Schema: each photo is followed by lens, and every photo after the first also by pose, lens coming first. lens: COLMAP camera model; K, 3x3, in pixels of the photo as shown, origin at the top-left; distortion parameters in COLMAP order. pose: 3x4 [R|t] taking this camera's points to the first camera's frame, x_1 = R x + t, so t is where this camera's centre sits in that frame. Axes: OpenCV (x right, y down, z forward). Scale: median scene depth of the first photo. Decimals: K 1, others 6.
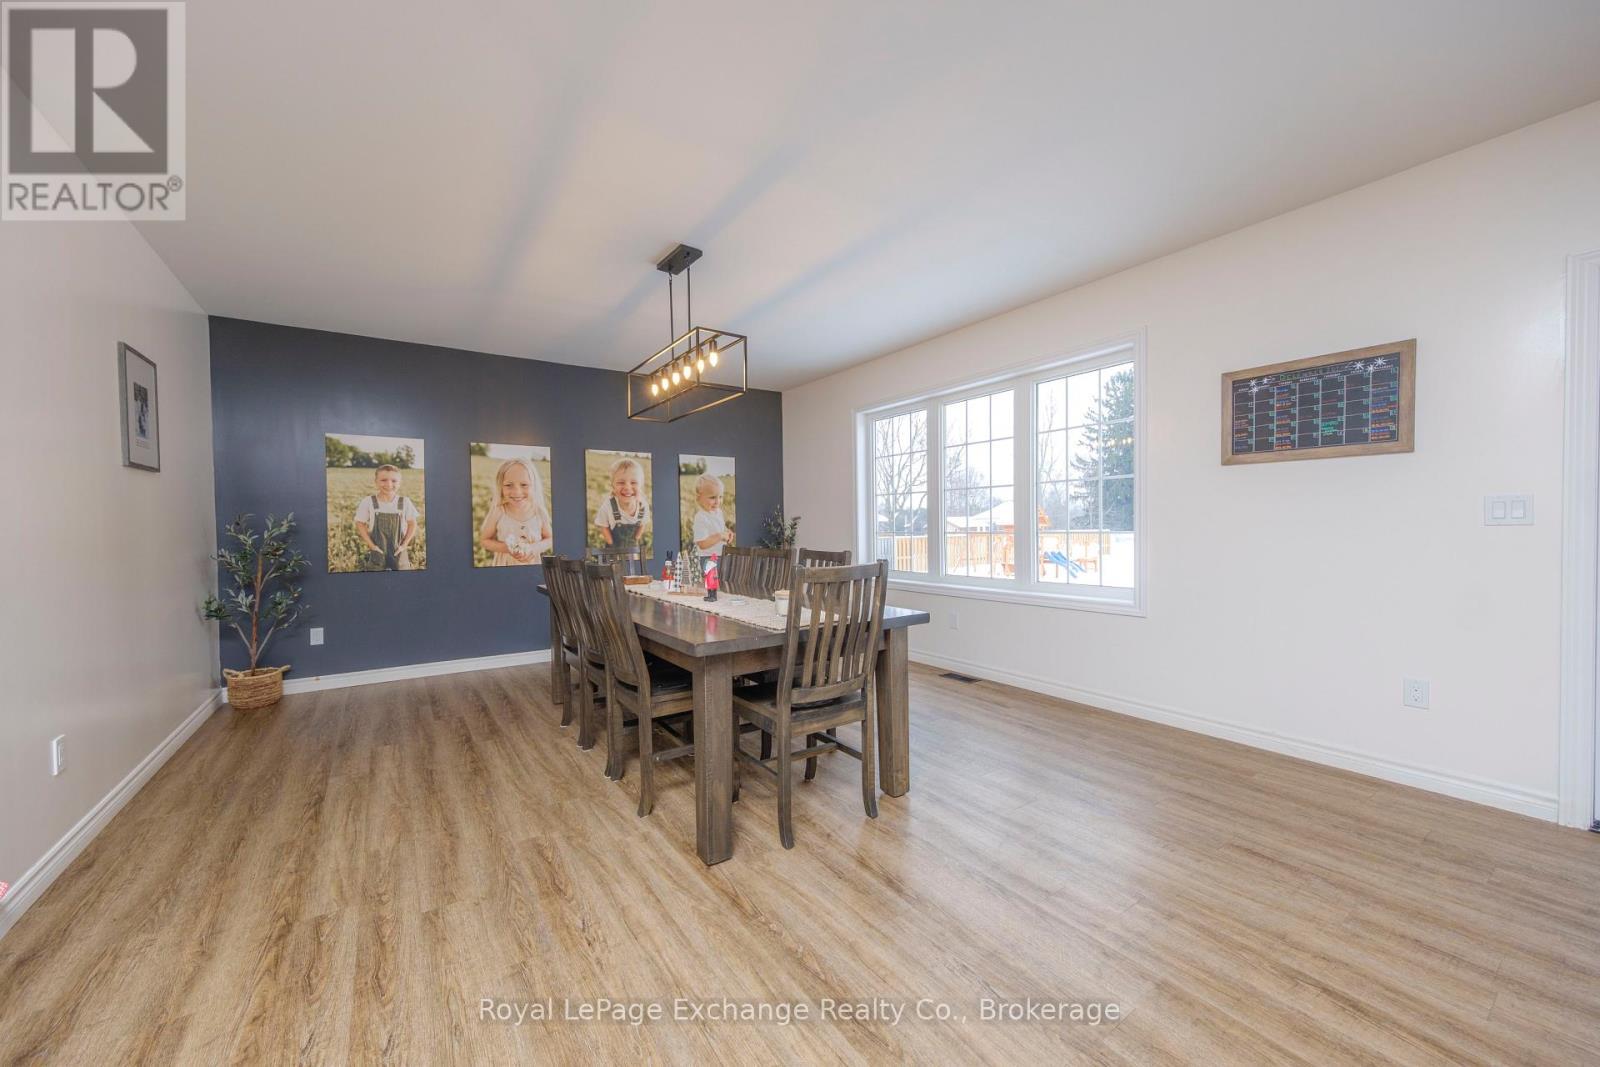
lens RADIAL K [[598.5, 0, 802.4], [0, 598.5, 537.0], [0, 0, 1]] dist [0.009532, -0.000222]
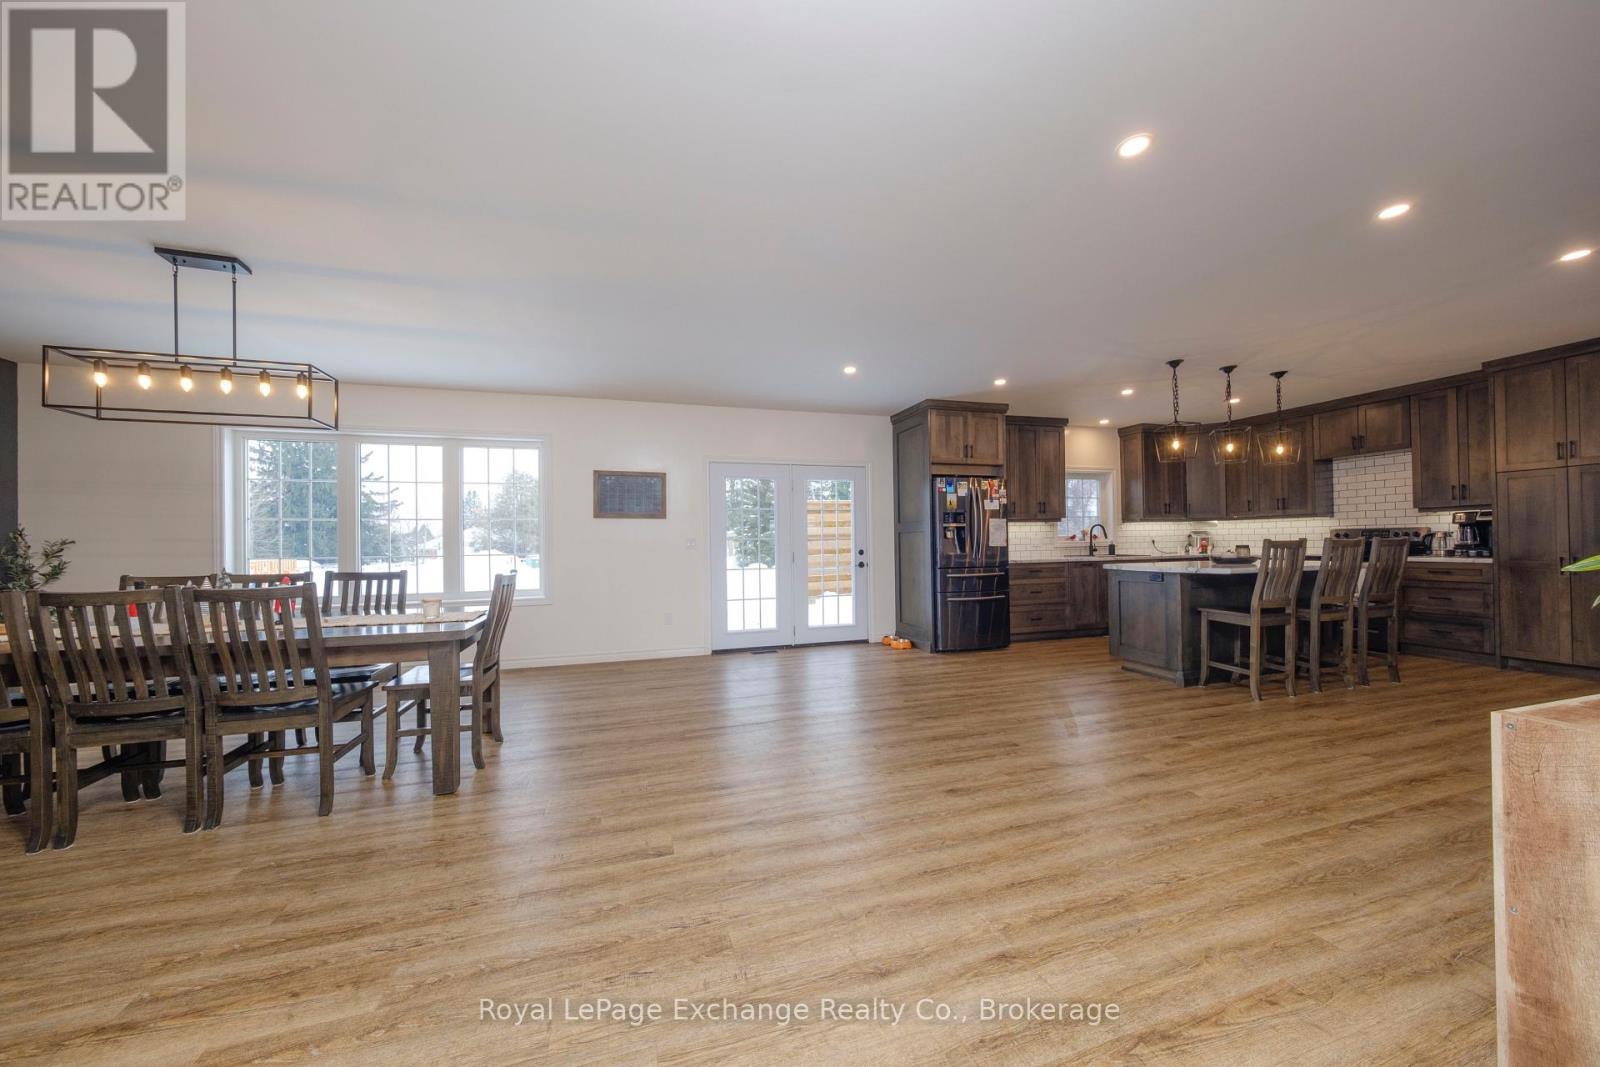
lens RADIAL K [[539.8, 0, 775.7], [0, 539.8, 542.3], [0, 0, 1]] dist [0.000173, 0.000038]
pose [[0.310487, 0.011018, 0.950514, -0.464526], [0.026621, 0.999440, -0.020281, 0.005976], [-0.950205, 0.031601, 0.310020, -0.045754]]
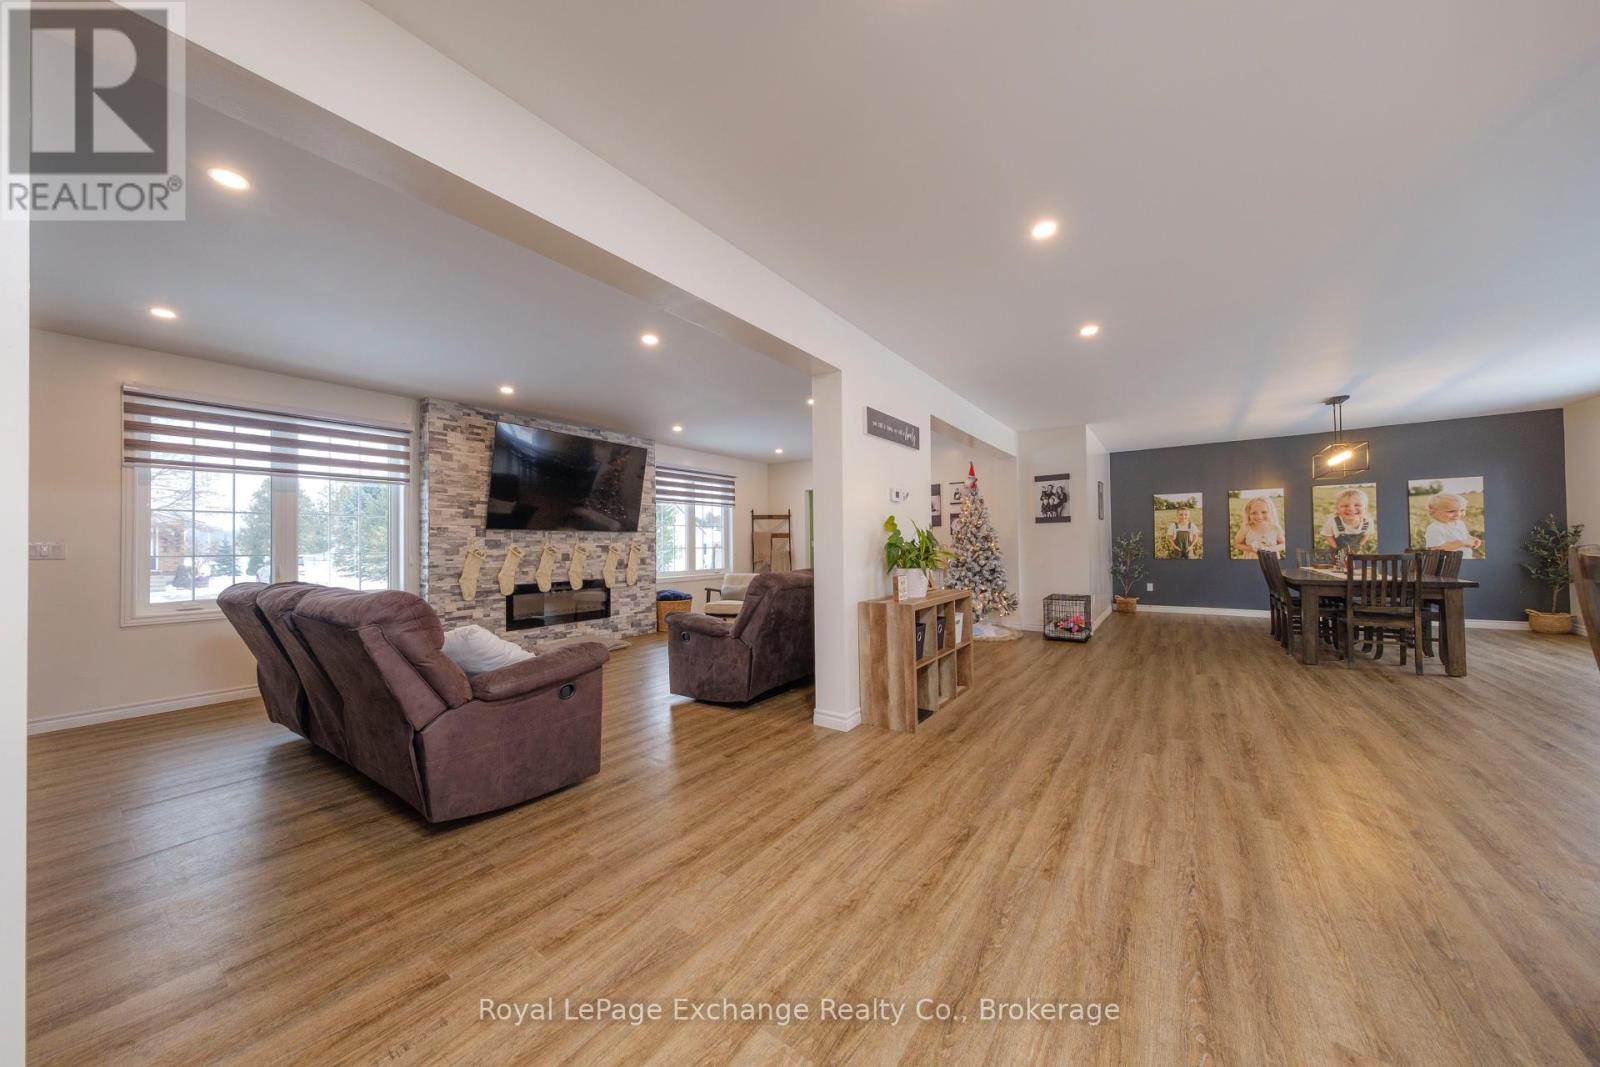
lens RADIAL K [[539.8, 0, 778.4], [0, 539.8, 536.9], [0, 0, 1]] dist [0.000173, 0.000038]
pose [[0.317559, -0.006307, -0.948217, 0.581659], [-0.006304, 0.999942, -0.008762, 0.006343], [0.948217, 0.008760, 0.317501, -0.840826]]
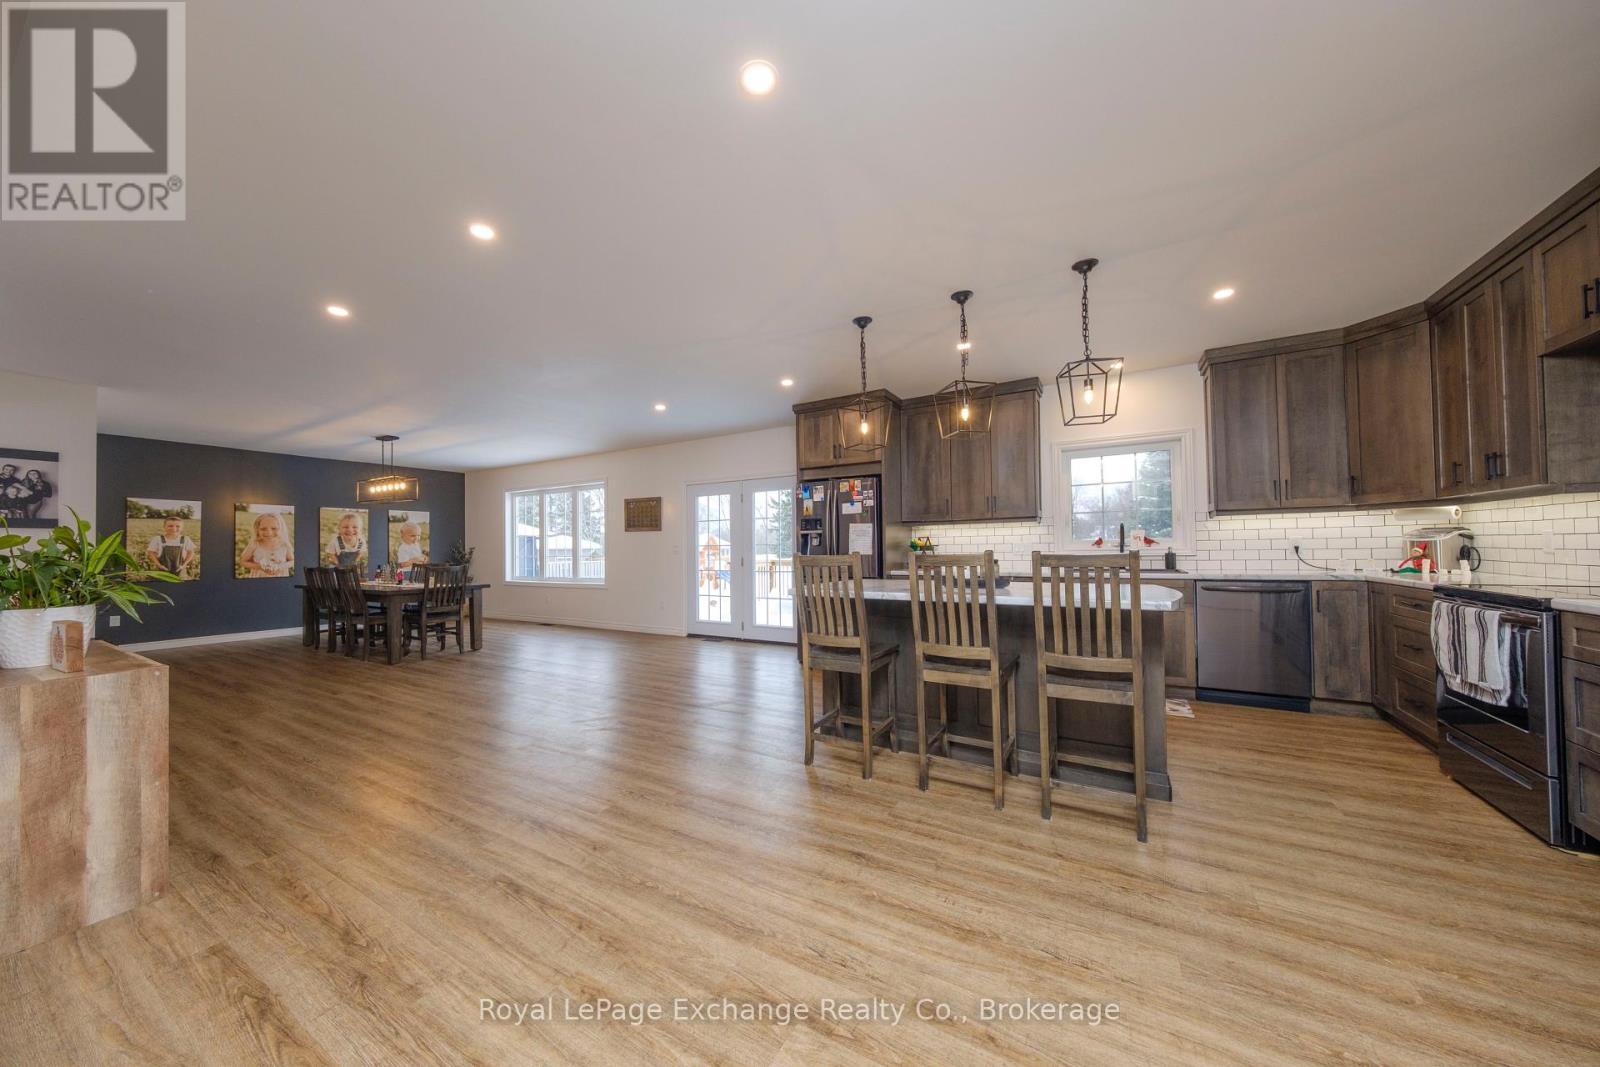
lens RADIAL K [[539.8, 0, 790.7], [0, 539.8, 541.7], [0, 0, 1]] dist [0.000173, 0.000038]
pose [[0.910688, 0.008106, 0.413015, 0.233384], [0.007338, 0.999332, -0.035793, 0.014174], [-0.413030, 0.035627, 0.910020, -0.997716]]
